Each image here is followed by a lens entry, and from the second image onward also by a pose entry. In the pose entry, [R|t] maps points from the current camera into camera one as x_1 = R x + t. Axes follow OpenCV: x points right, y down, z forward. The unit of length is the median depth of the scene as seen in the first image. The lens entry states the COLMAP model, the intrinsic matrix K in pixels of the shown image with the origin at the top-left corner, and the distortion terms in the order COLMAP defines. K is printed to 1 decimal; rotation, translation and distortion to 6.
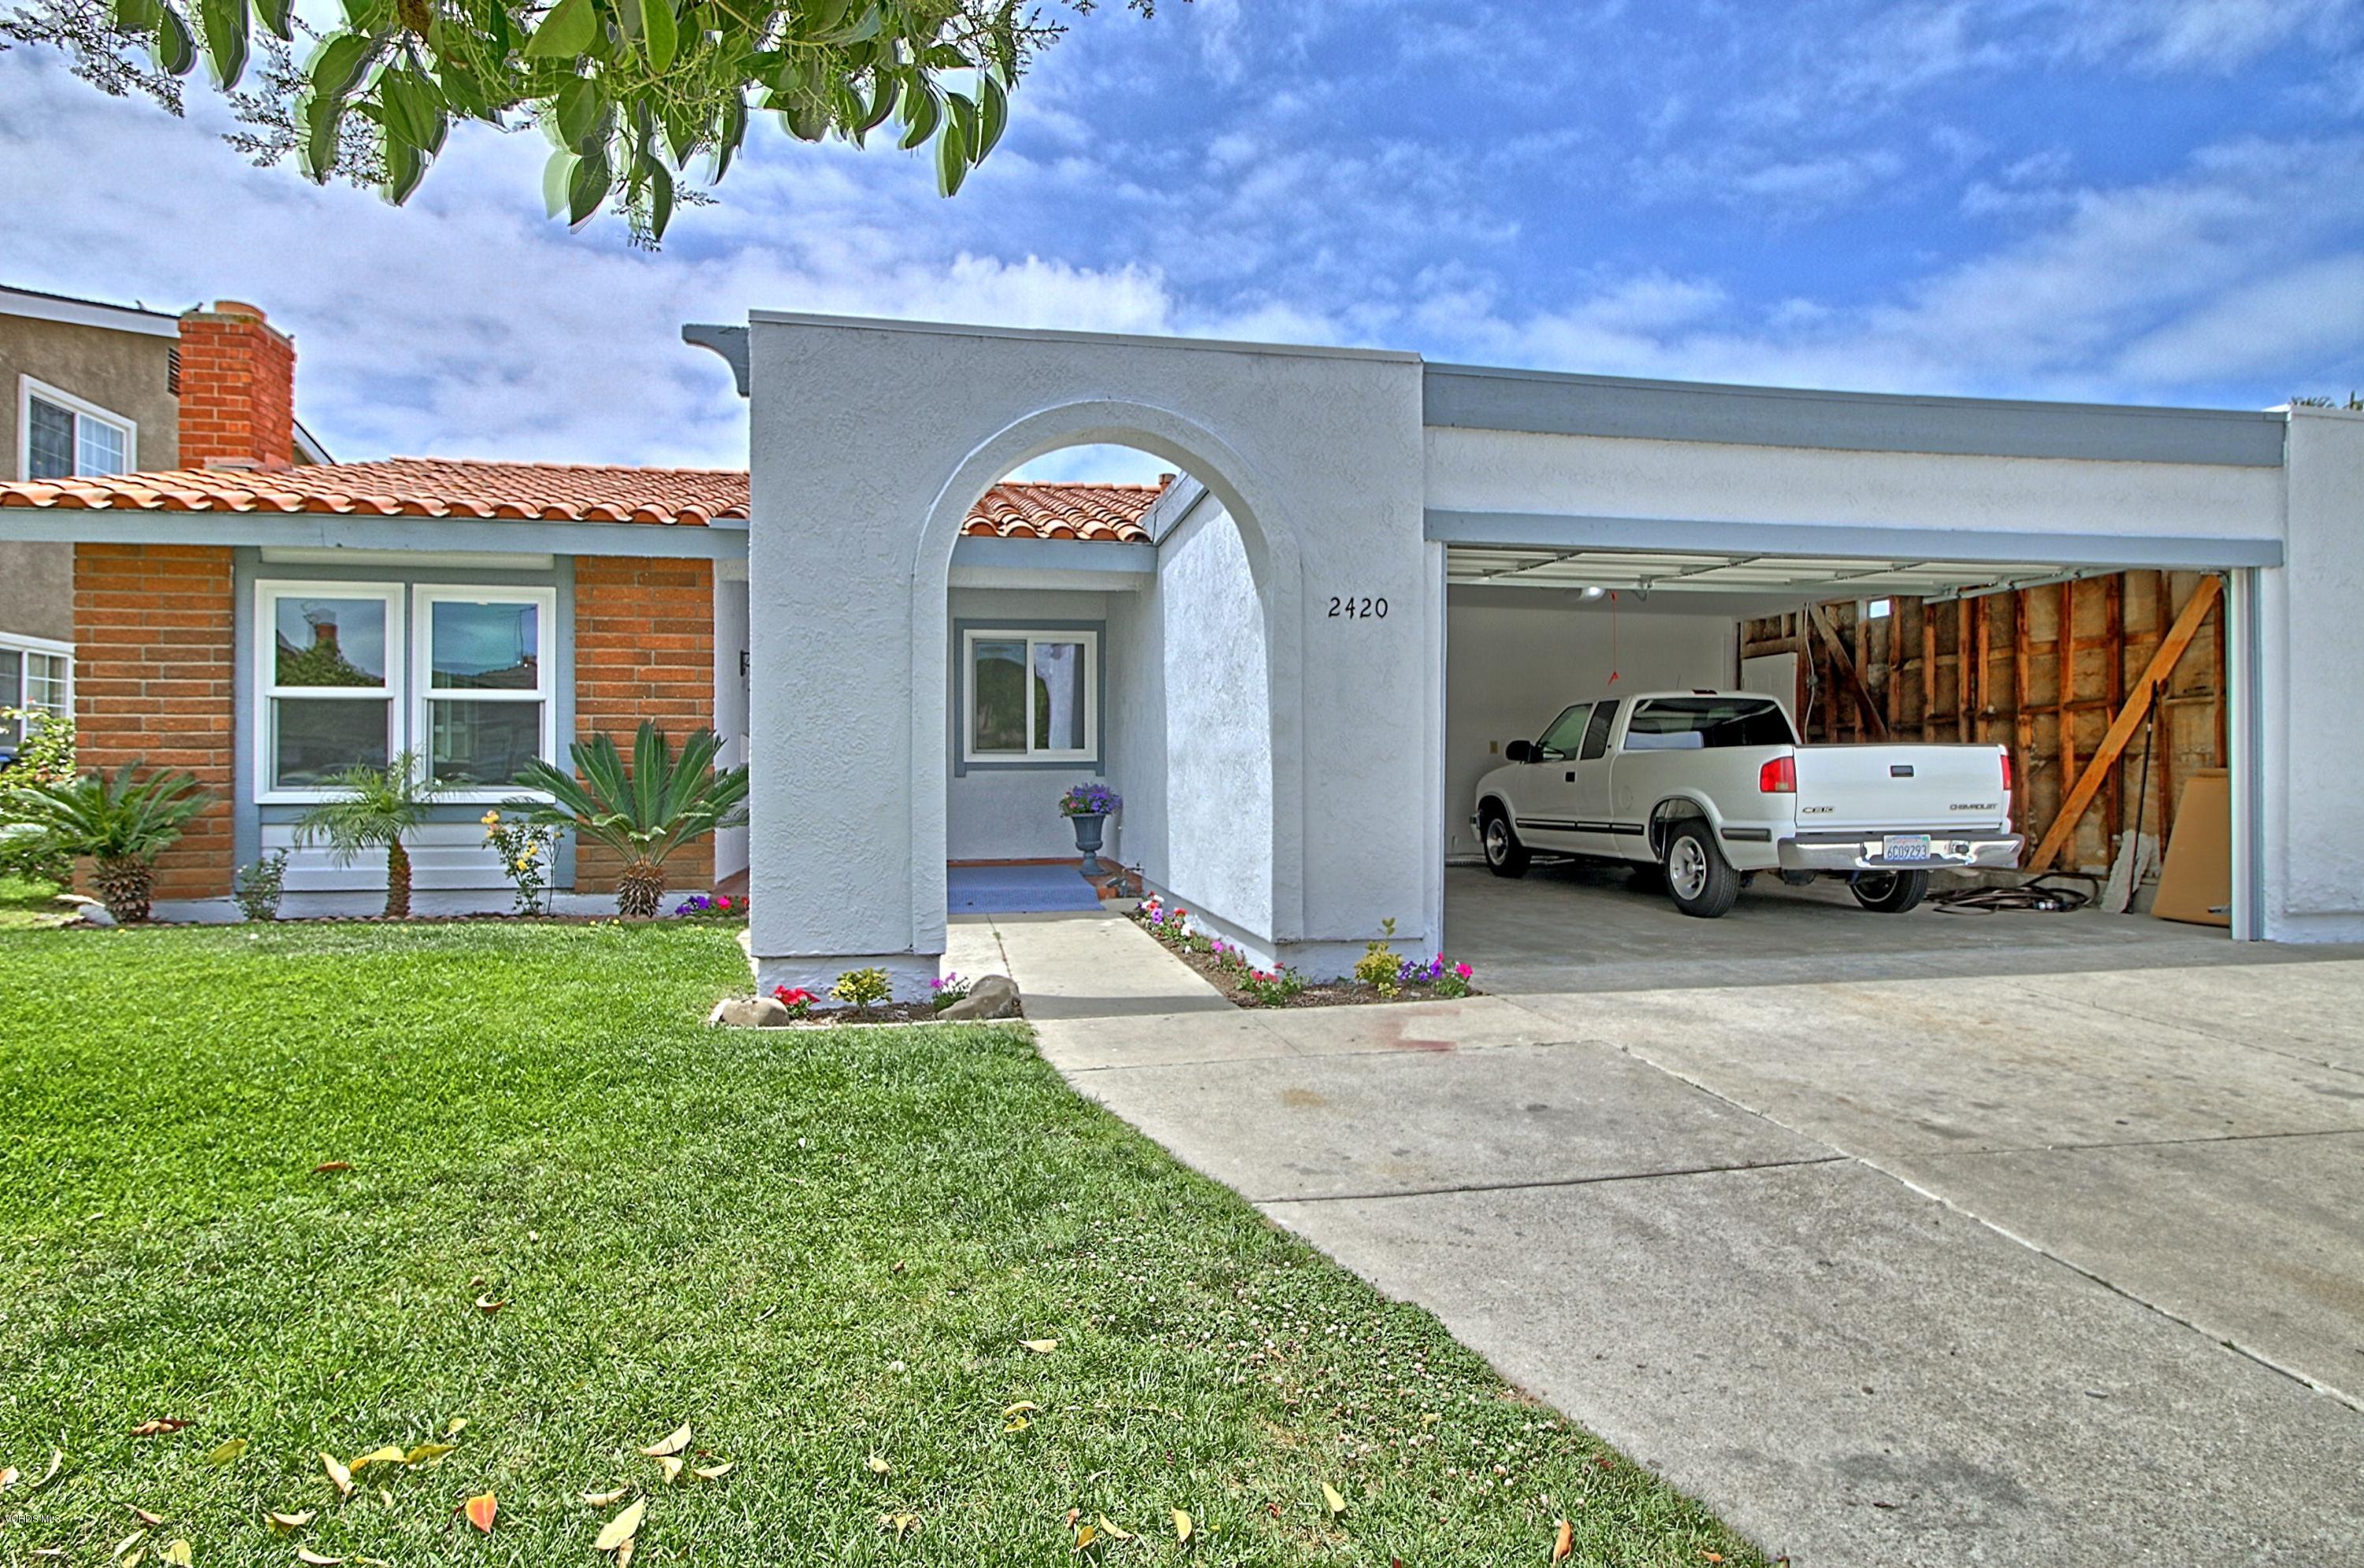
lens RADIAL K [[1347.9, 0, 1182.1], [0, 1347.9, 761.5], [0, 0, 1]] dist [0.002797, -0.022220]
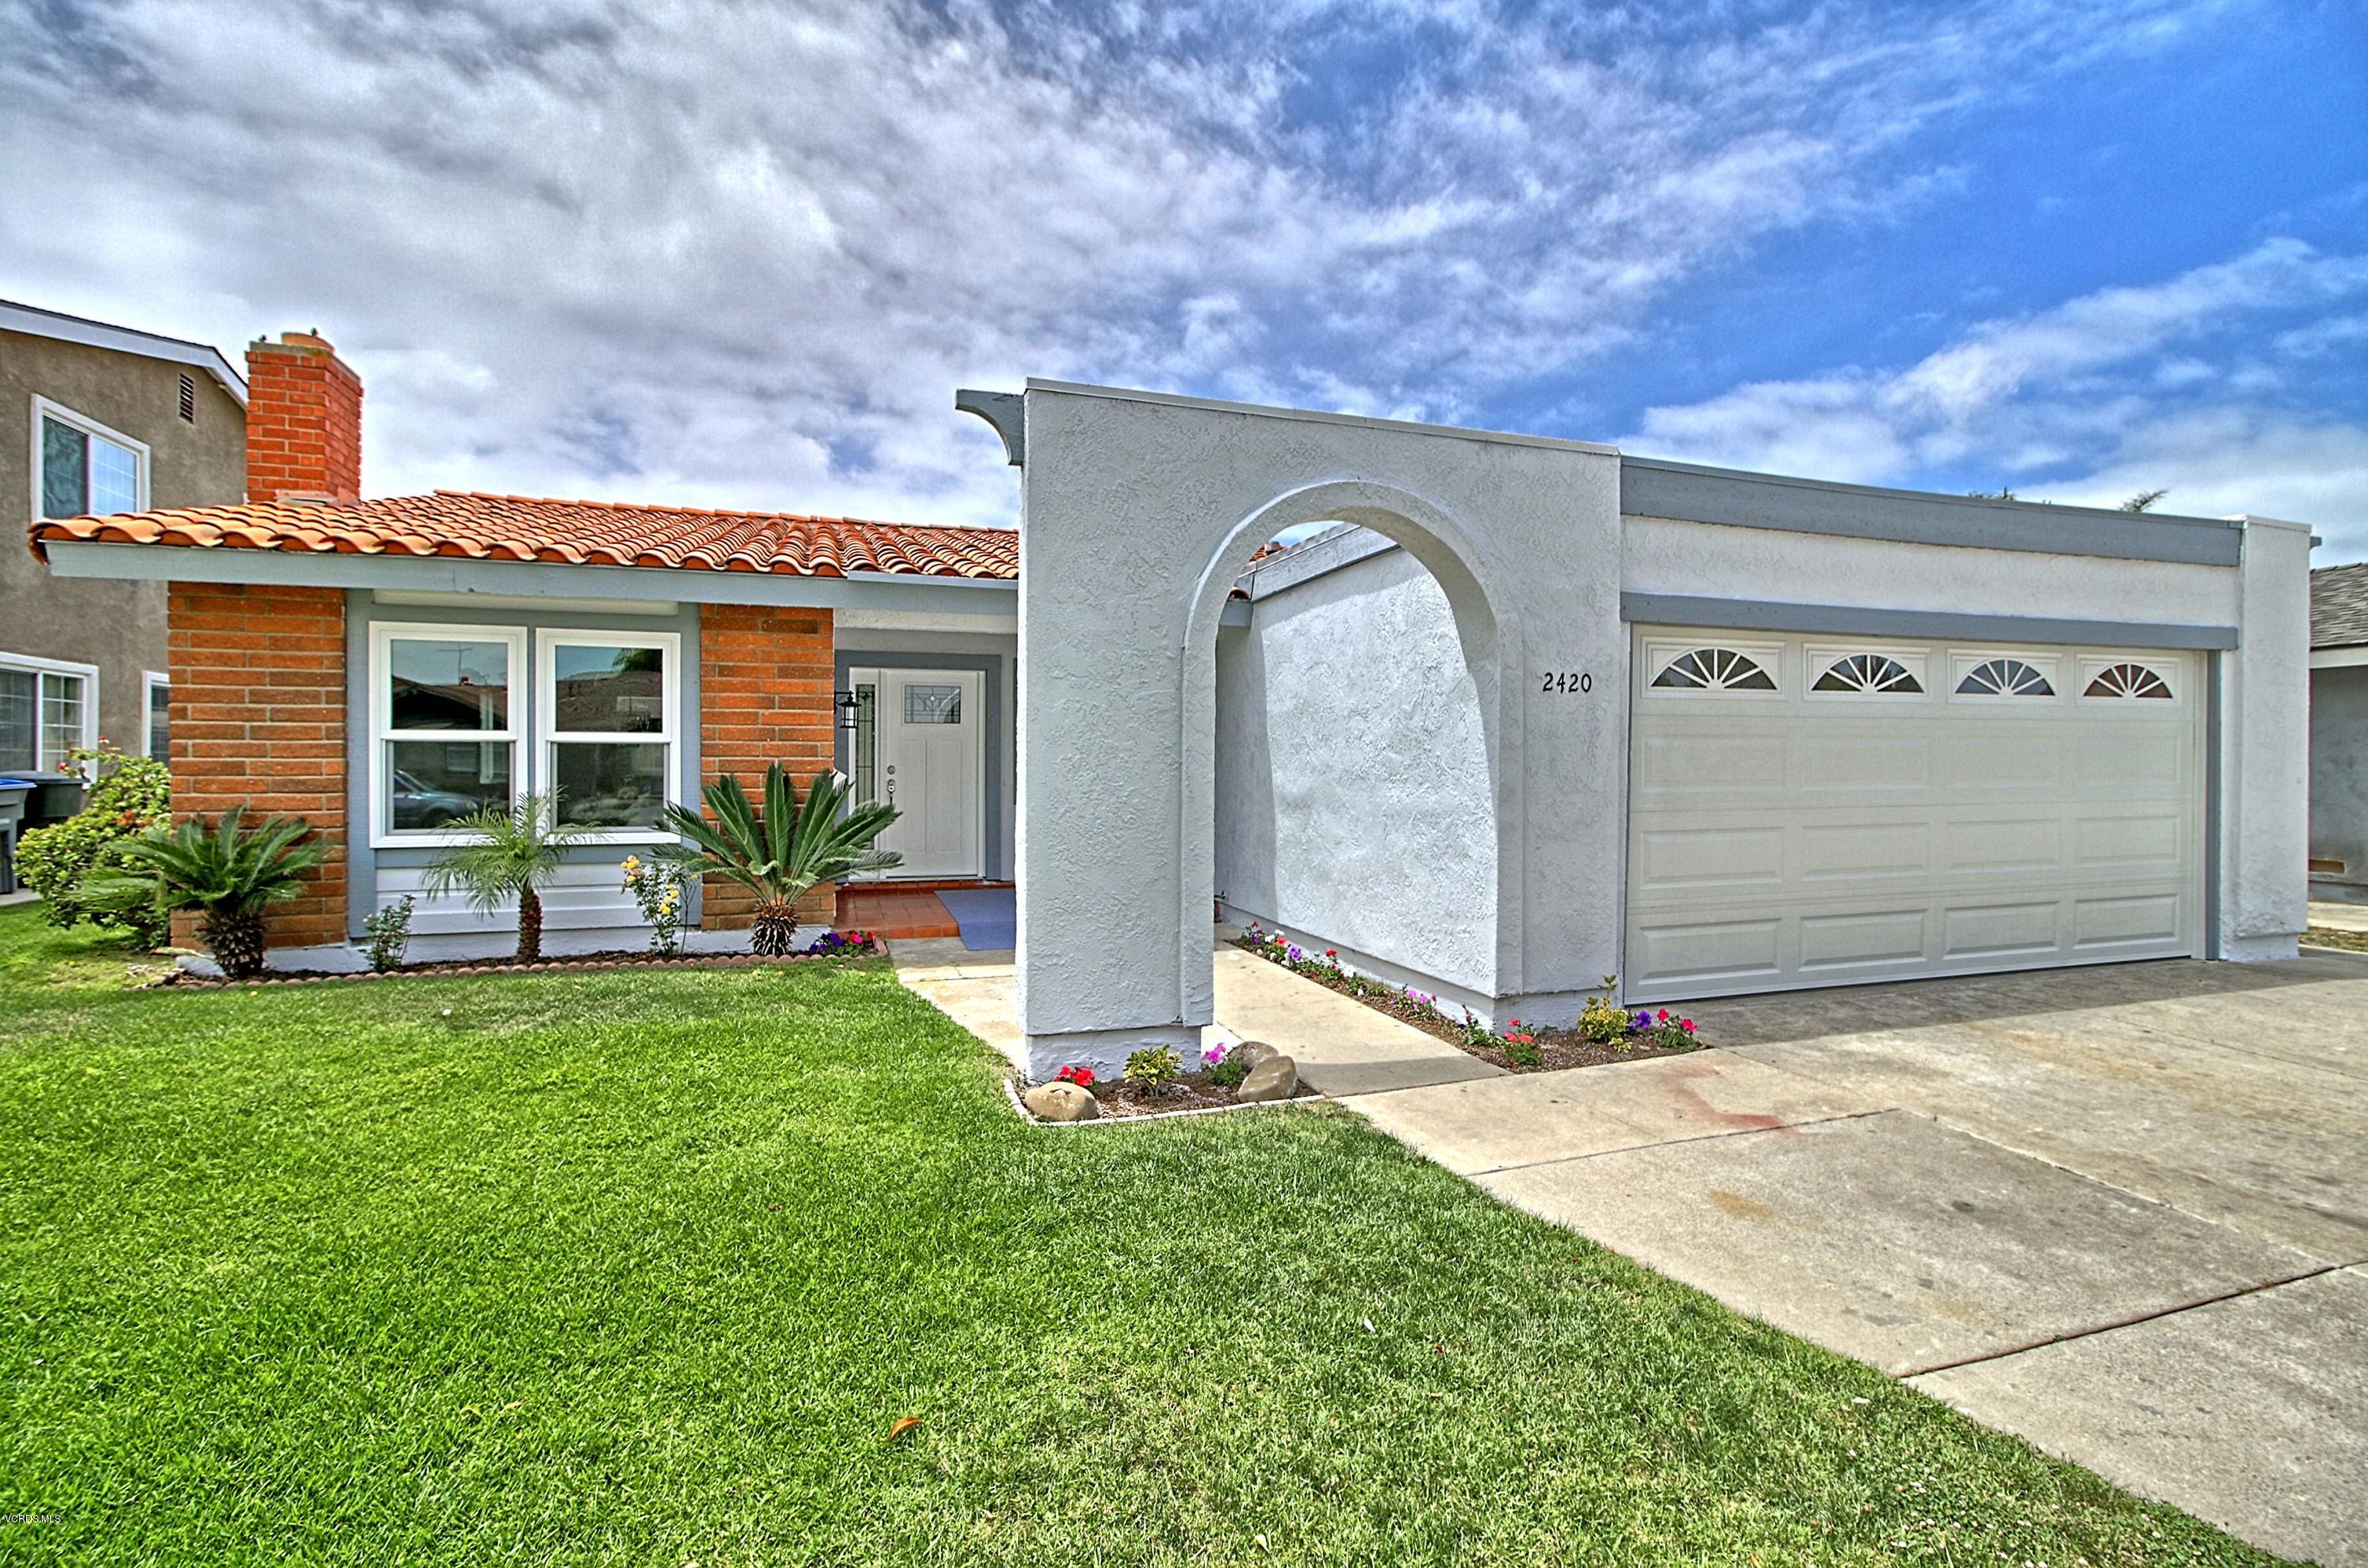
lens RADIAL K [[1115.4, 0, 1199.5], [0, 1115.4, 774.3], [0, 0, 1]] dist [-0.013134, 0.000117]
pose [[0.991302, 0.001485, 0.131596, -0.198119], [-0.003651, 0.999862, 0.016223, -0.039372], [-0.131554, -0.016562, 0.991171, 0.115633]]
